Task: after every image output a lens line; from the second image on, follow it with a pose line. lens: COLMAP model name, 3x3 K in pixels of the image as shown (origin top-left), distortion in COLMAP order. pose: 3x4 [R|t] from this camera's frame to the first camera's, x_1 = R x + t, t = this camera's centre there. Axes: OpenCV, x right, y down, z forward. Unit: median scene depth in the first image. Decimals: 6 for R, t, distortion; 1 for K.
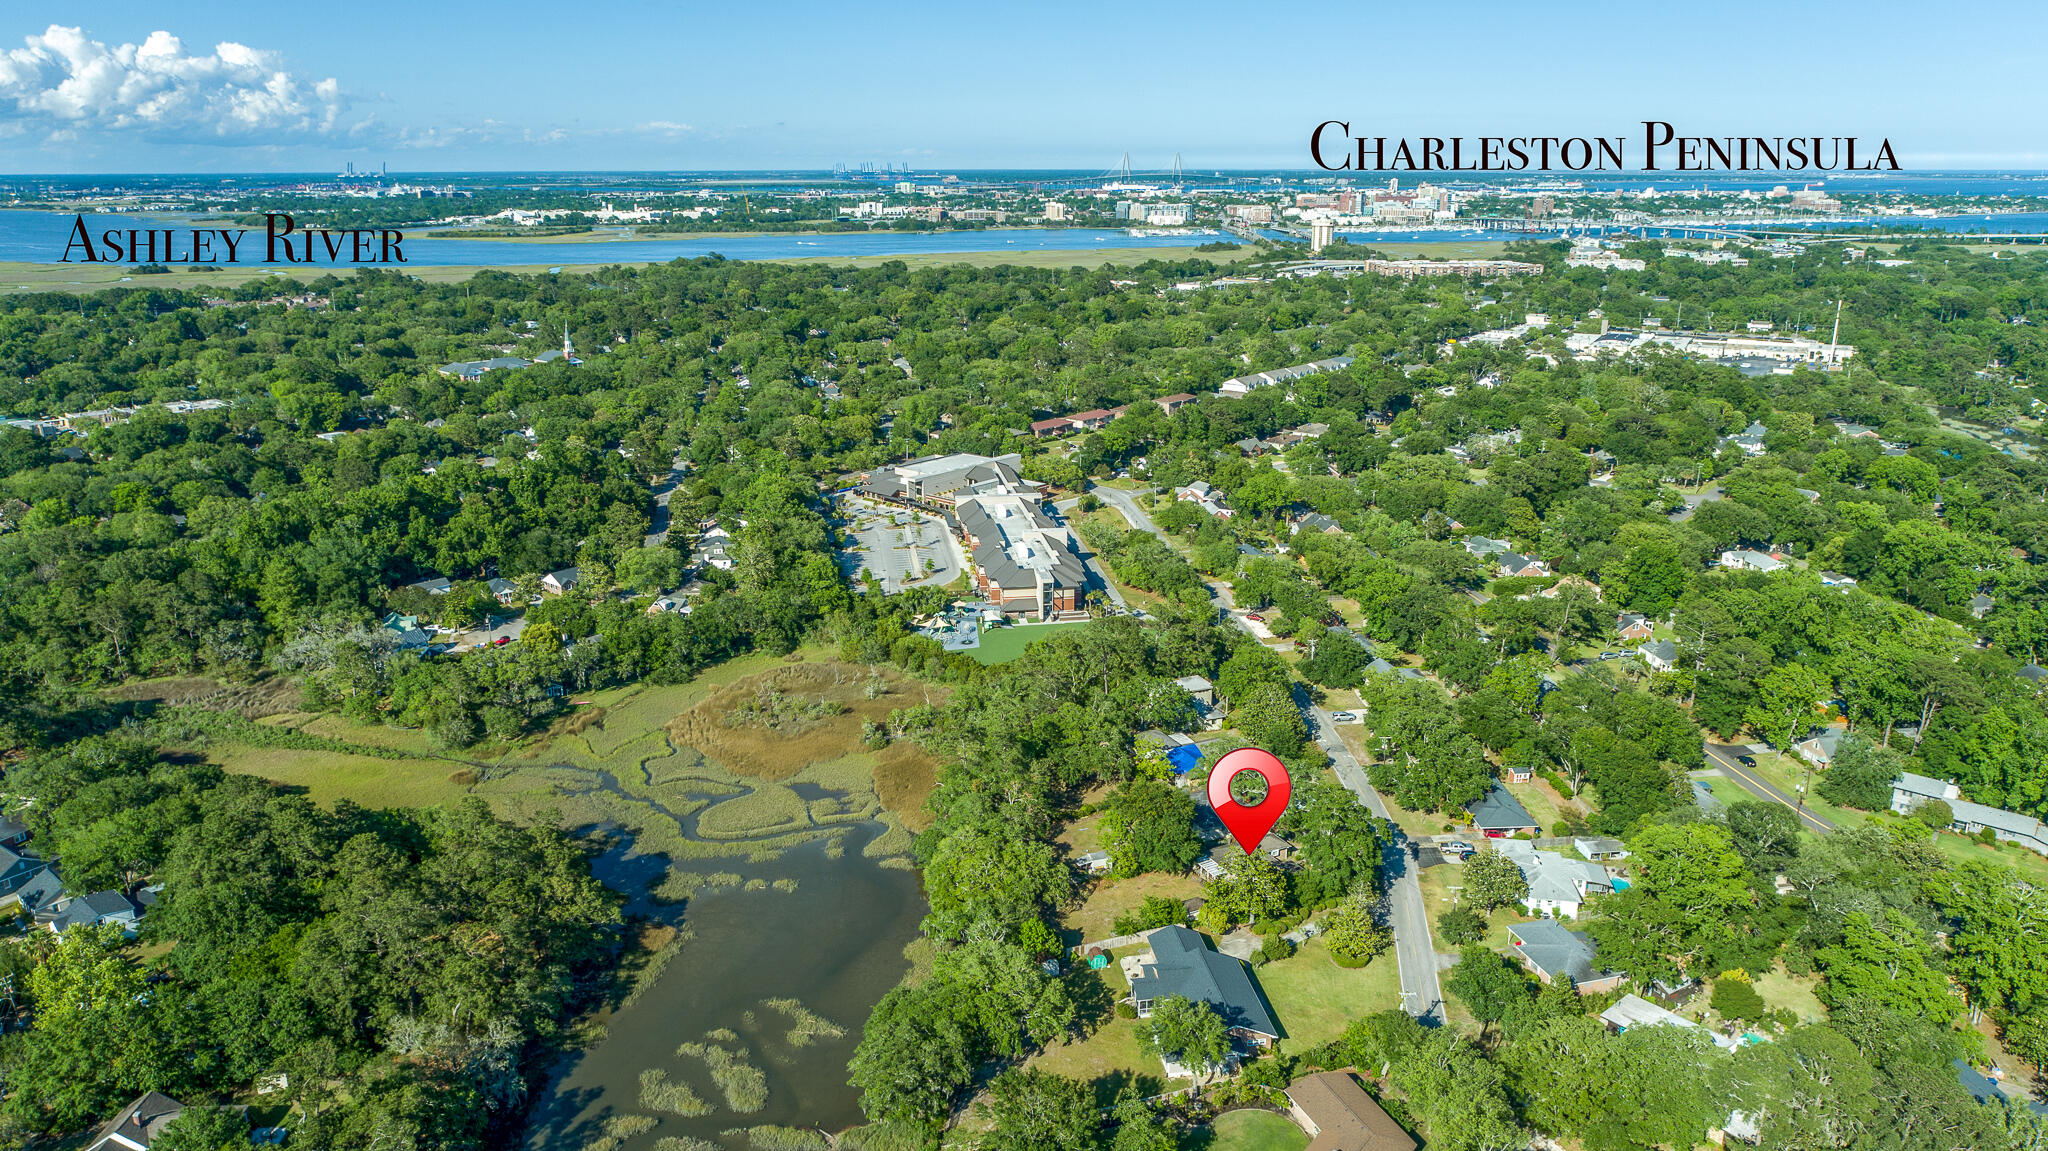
lens RADIAL K [[1375.0, 0, 1024.0], [0, 1375.0, 575.5], [0, 0, 1]] dist [-0.014049, 0.012721]
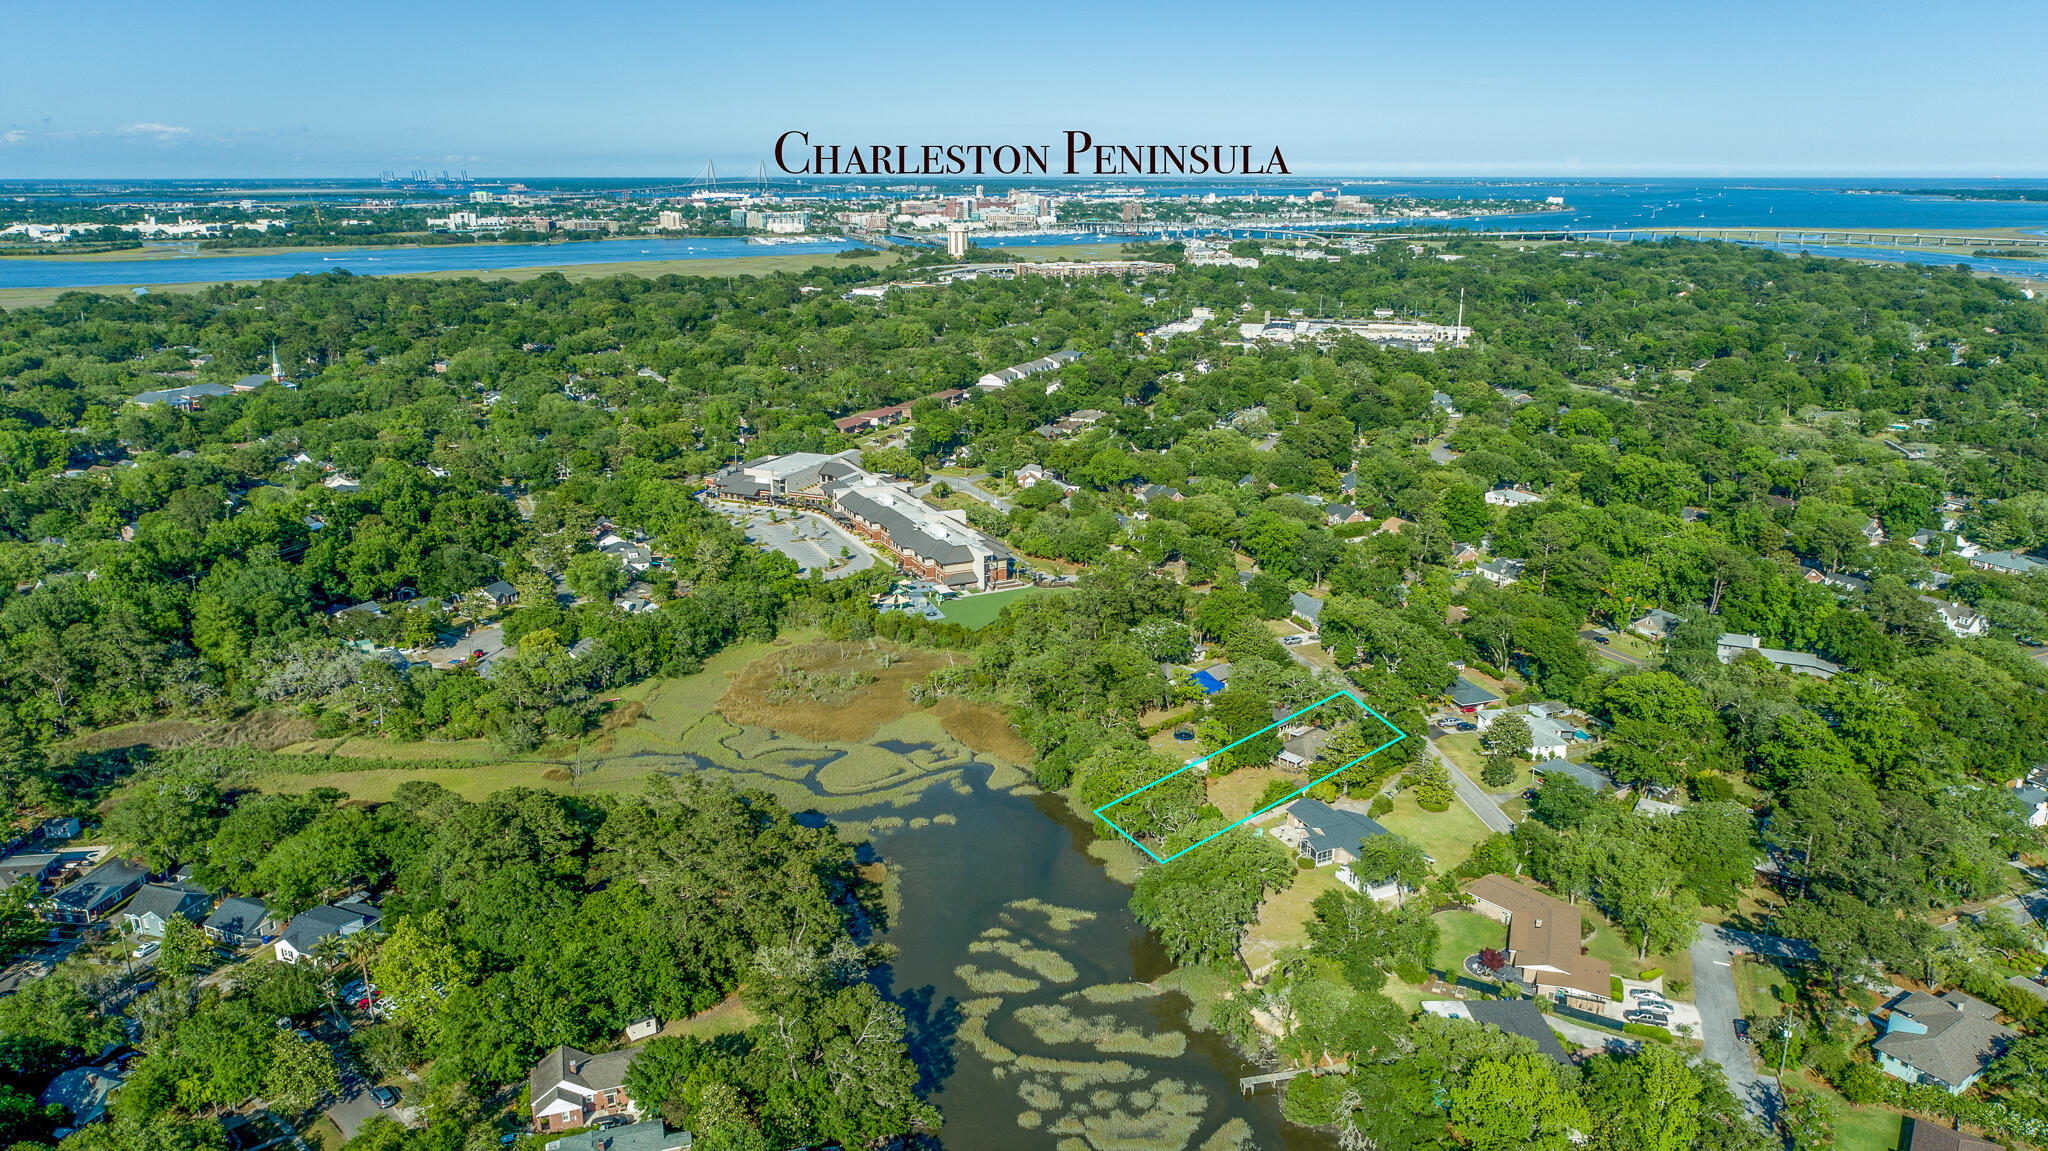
lens RADIAL K [[1375.0, 0, 1024.0], [0, 1375.0, 575.5], [0, 0, 1]] dist [-0.014049, 0.012721]
pose [[0.955666, -0.081651, 0.282907, -0.070270], [0.083083, 0.996518, 0.006955, 0.004196], [-0.282490, 0.016858, 0.959122, -0.016513]]
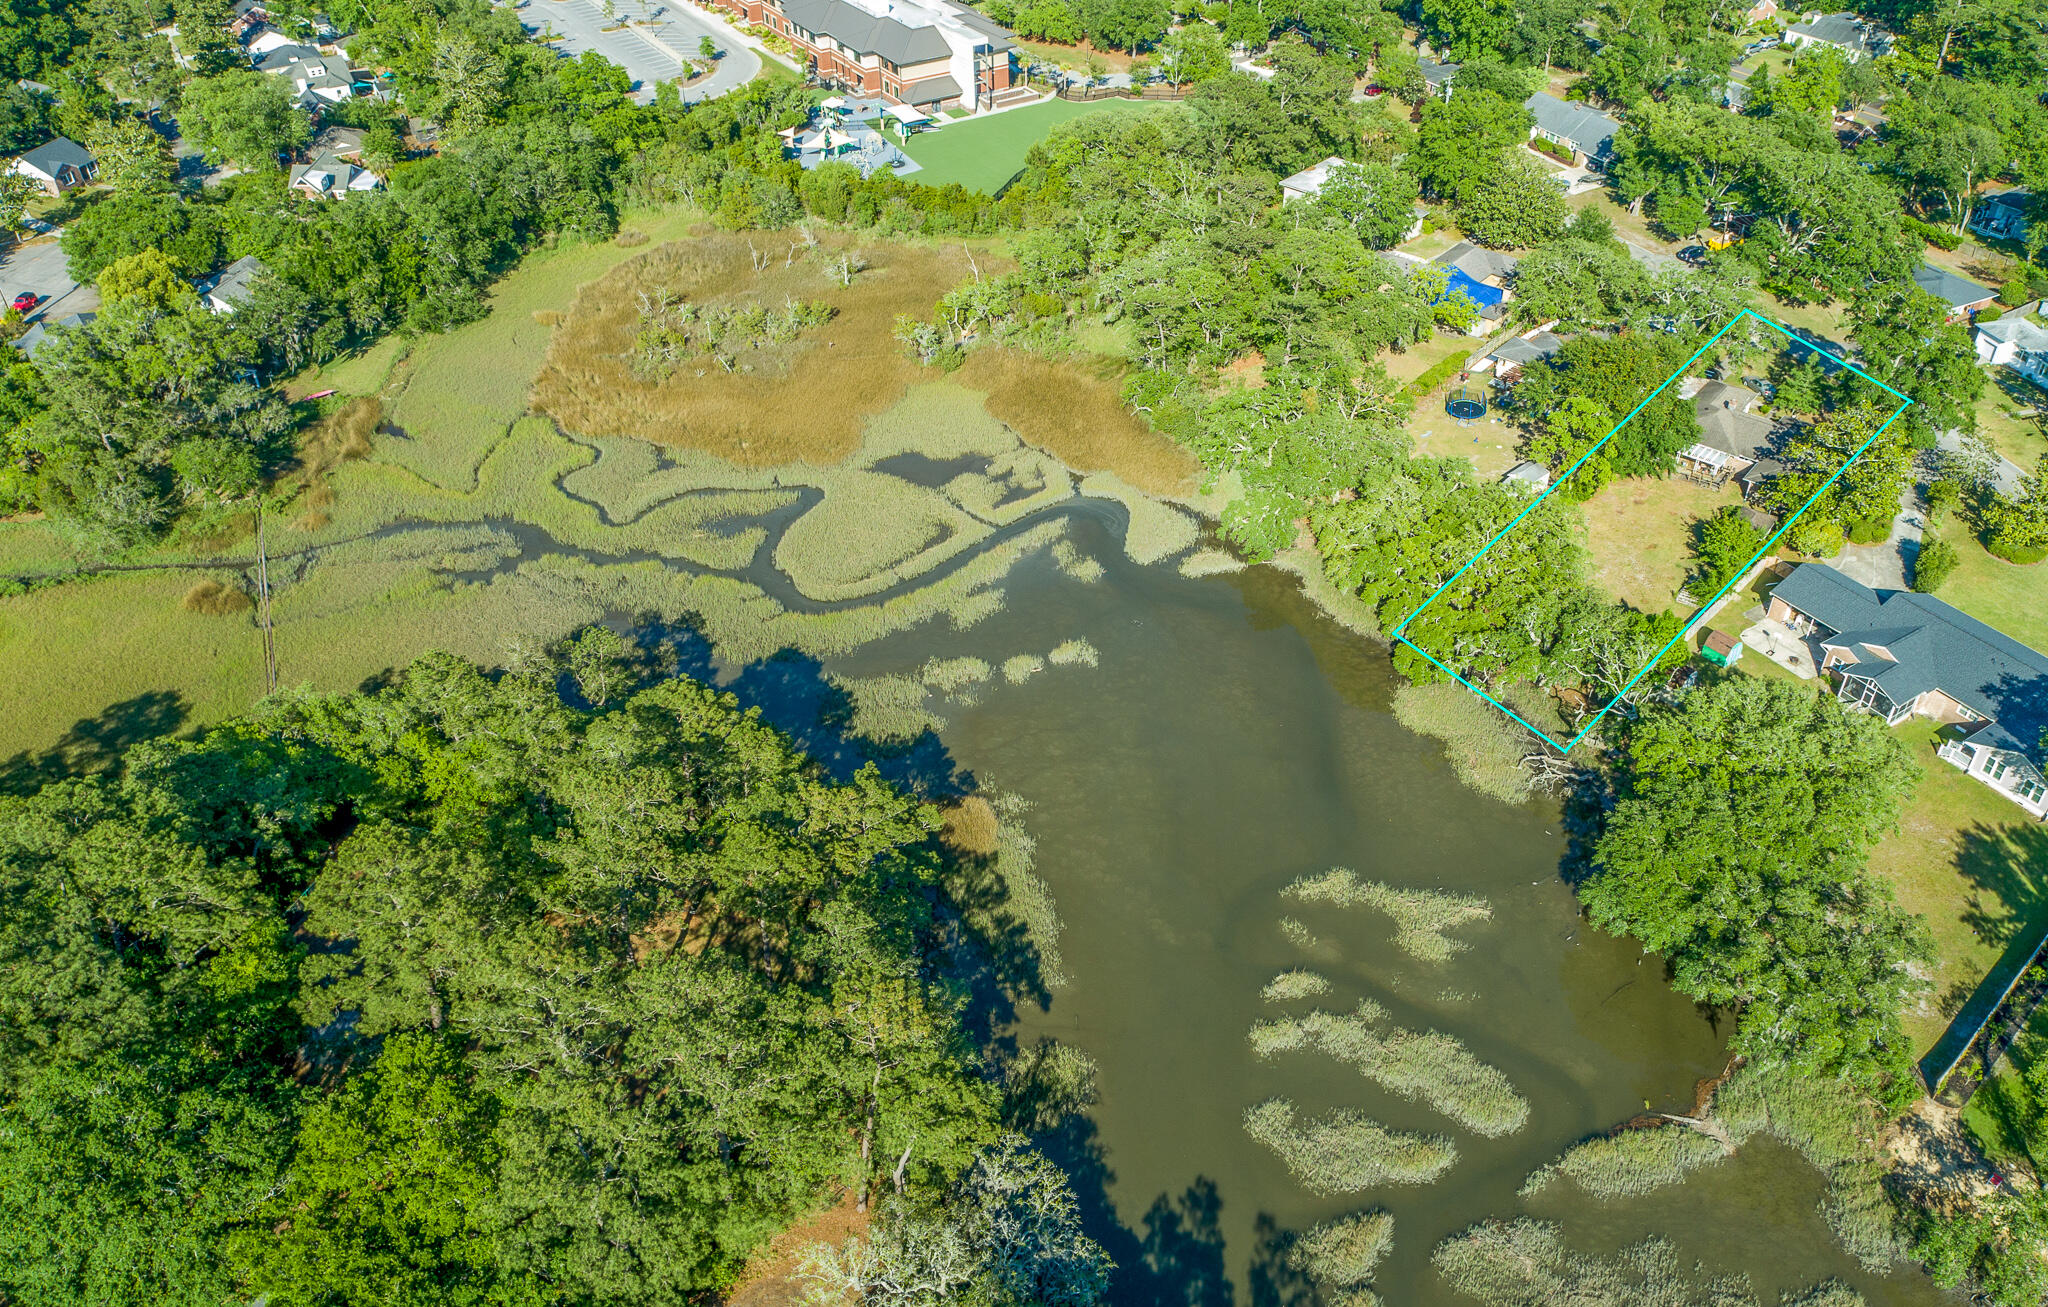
lens RADIAL K [[1557.6, 0, 1072.1], [0, 1557.6, 650.8], [0, 0, 1]] dist [-0.012805, 0.006584]
pose [[0.906987, -0.256932, 0.333708, -0.064264], [0.120021, 0.917183, 0.379961, -0.001378], [-0.403696, -0.304568, 0.862710, 0.080430]]
